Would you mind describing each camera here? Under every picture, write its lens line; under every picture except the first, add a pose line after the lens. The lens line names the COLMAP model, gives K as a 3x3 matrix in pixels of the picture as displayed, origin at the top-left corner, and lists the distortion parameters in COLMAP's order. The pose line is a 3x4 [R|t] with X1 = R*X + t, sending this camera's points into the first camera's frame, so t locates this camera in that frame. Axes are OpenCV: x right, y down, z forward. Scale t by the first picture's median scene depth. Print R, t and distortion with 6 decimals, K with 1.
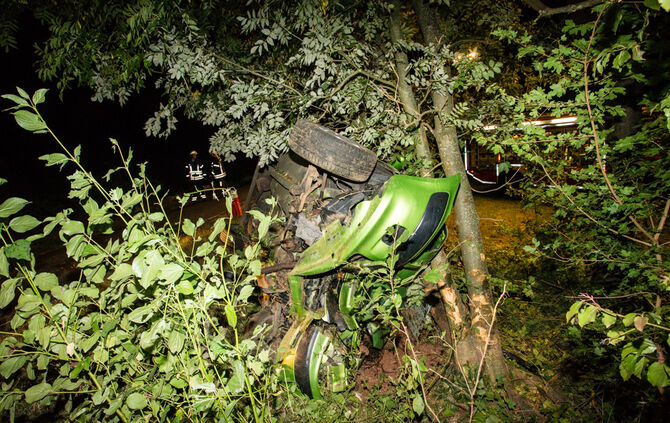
lens RADIAL K [[382.3, 0, 333.3], [0, 382.3, 210.5], [0, 0, 1]] dist [-0.056590, 0.016364]
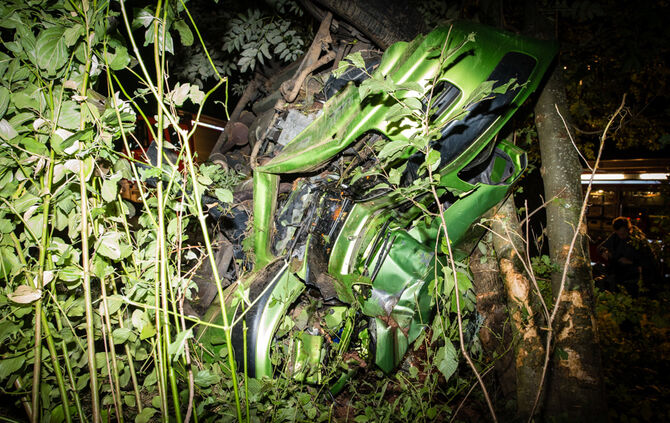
lens RADIAL K [[611.3, 0, 334.6], [0, 611.3, 214.7], [0, 0, 1]] dist [0.025317, 0.032013]
pose [[0.986503, 0.160150, -0.034121, 0.044561], [-0.163745, 0.964988, -0.204904, 0.368872], [0.000111, 0.207725, 0.978187, 0.064665]]
